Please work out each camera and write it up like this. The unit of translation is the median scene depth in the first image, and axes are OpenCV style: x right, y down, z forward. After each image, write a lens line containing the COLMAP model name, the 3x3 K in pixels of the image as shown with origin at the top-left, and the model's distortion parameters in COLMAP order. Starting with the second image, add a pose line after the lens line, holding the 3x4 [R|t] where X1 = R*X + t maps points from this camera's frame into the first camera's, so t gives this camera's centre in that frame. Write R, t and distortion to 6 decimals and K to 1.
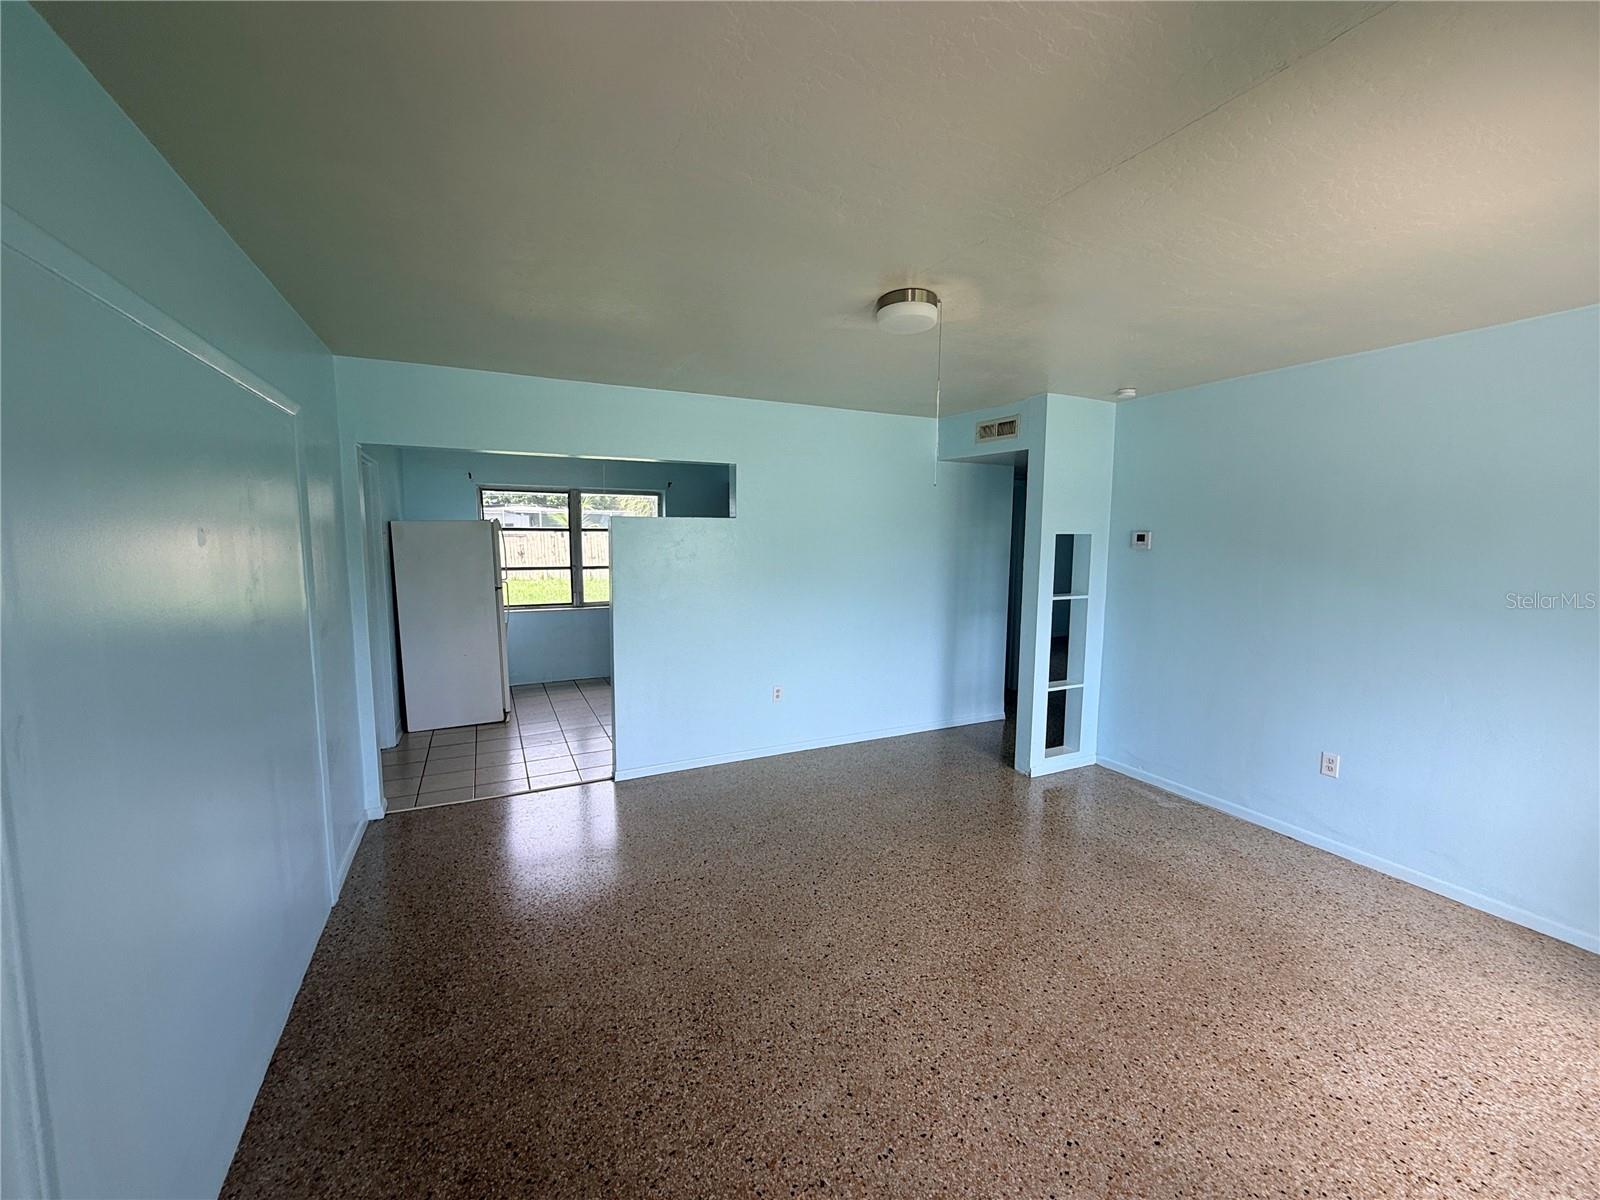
lens RADIAL K [[638.4, 0, 794.2], [0, 638.4, 599.5], [0, 0, 1]] dist [-0.001755, 0.000047]
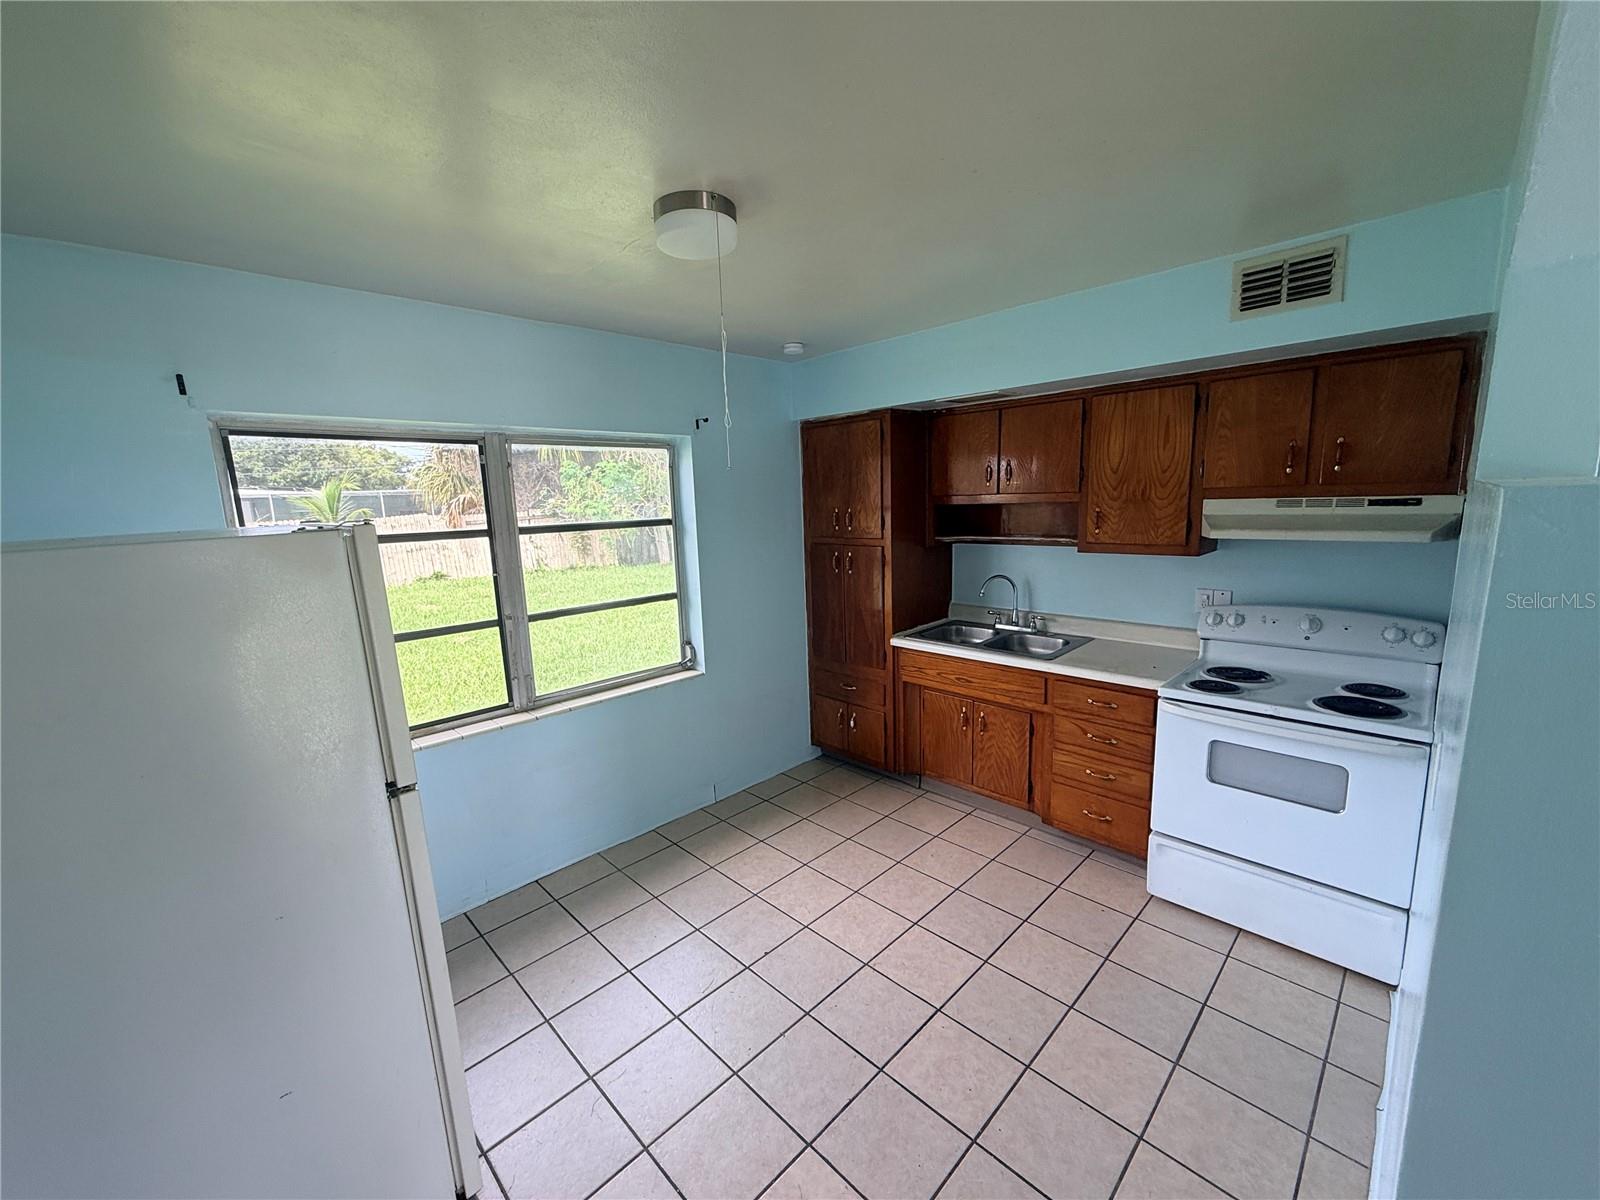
lens RADIAL K [[639.4, 0, 797.5], [0, 639.4, 599.9], [0, 0, 1]] dist [-0.000747, 0.000066]
pose [[0.946831, -0.091045, 0.308580, -0.499255], [0.076626, 0.995339, 0.058556, -0.126475], [-0.312473, -0.031797, 0.949394, 0.917902]]
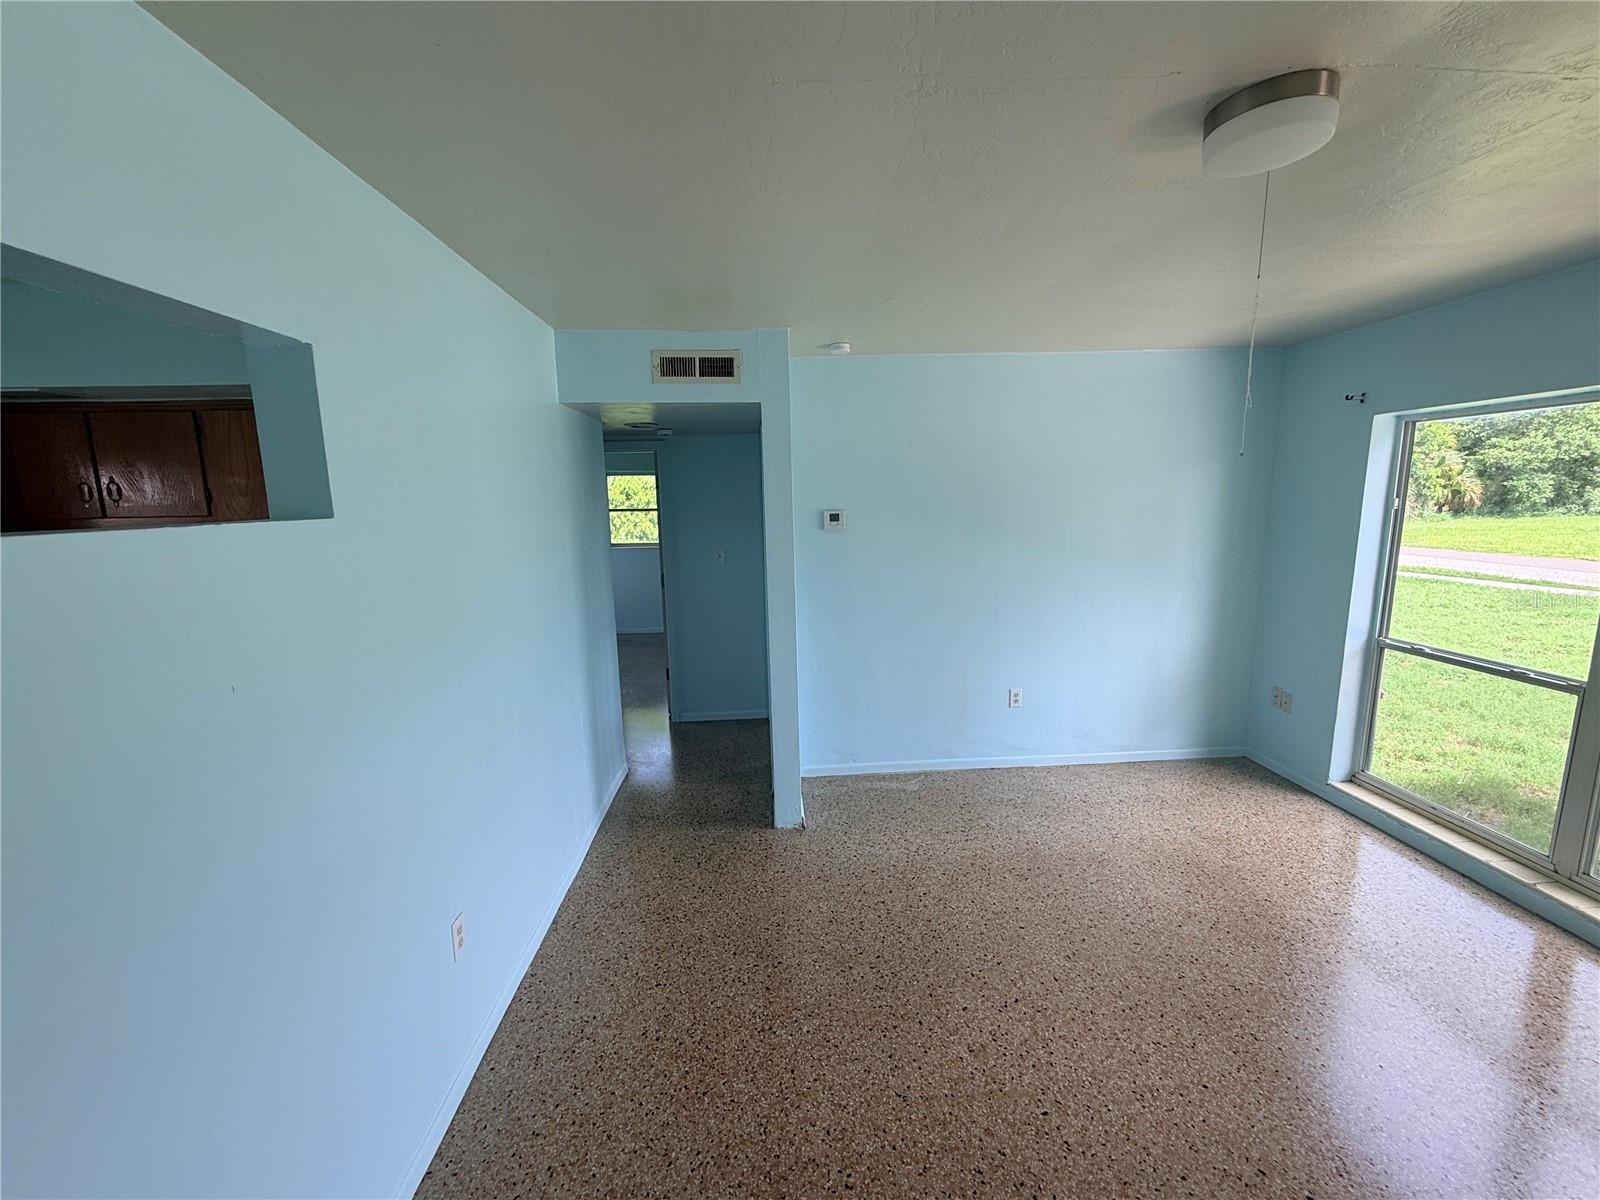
lens RADIAL K [[642.6, 0, 800.0], [0, 642.6, 600.0], [0, 0, 1]] dist [0.001504, 0.000122]
pose [[0.388398, -0.166007, 0.906415, -0.323657], [0.123756, 0.984125, 0.127210, -0.106864], [-0.913144, 0.062767, 0.402776, 0.707420]]
